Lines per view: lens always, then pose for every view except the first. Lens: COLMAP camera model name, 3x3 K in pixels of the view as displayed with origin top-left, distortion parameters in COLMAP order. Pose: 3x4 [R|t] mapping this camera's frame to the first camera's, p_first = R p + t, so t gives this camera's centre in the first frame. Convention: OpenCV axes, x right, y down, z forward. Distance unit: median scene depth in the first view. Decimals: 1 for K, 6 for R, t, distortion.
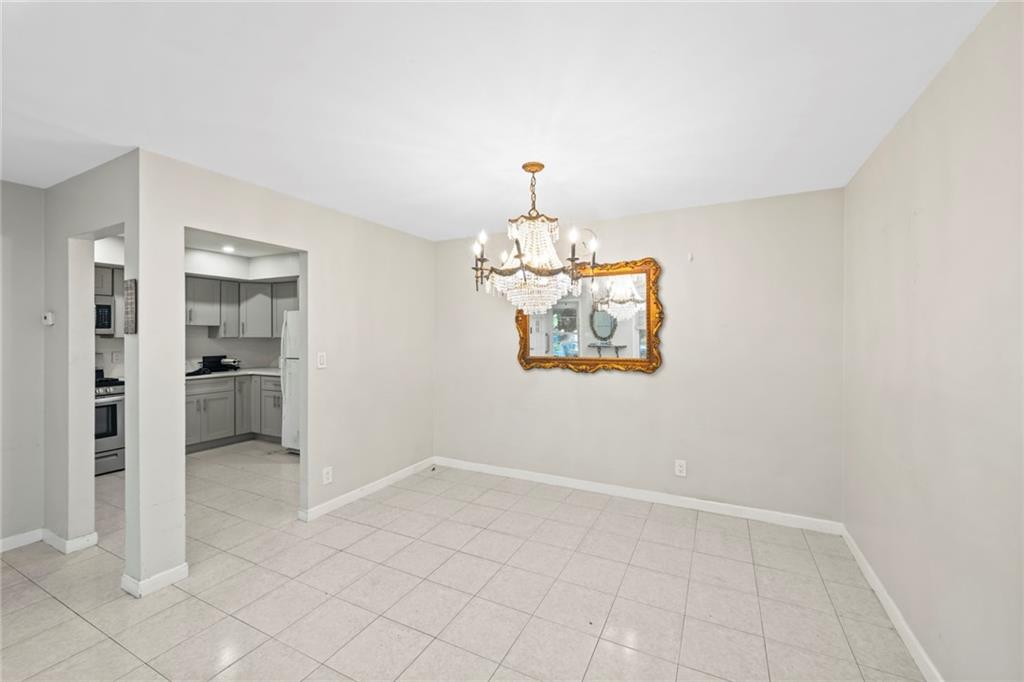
lens RADIAL K [[406.0, 0, 508.9], [0, 406.0, 333.3], [0, 0, 1]] dist [0.001236, 0.000031]
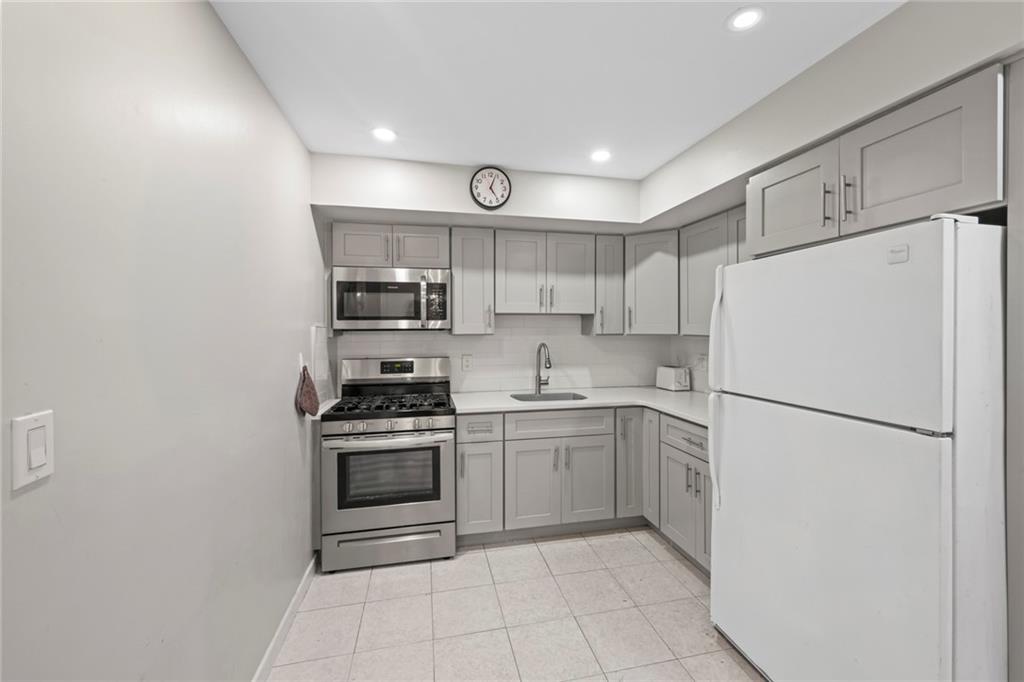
lens RADIAL K [[406.0, 0, 508.9], [0, 406.0, 333.3], [0, 0, 1]] dist [0.001236, 0.000031]
pose [[0.625041, 0.004719, -0.780577, -0.353019], [0.003466, 0.999955, 0.008821, 0.003618], [0.780584, -0.008219, 0.624997, 0.569285]]
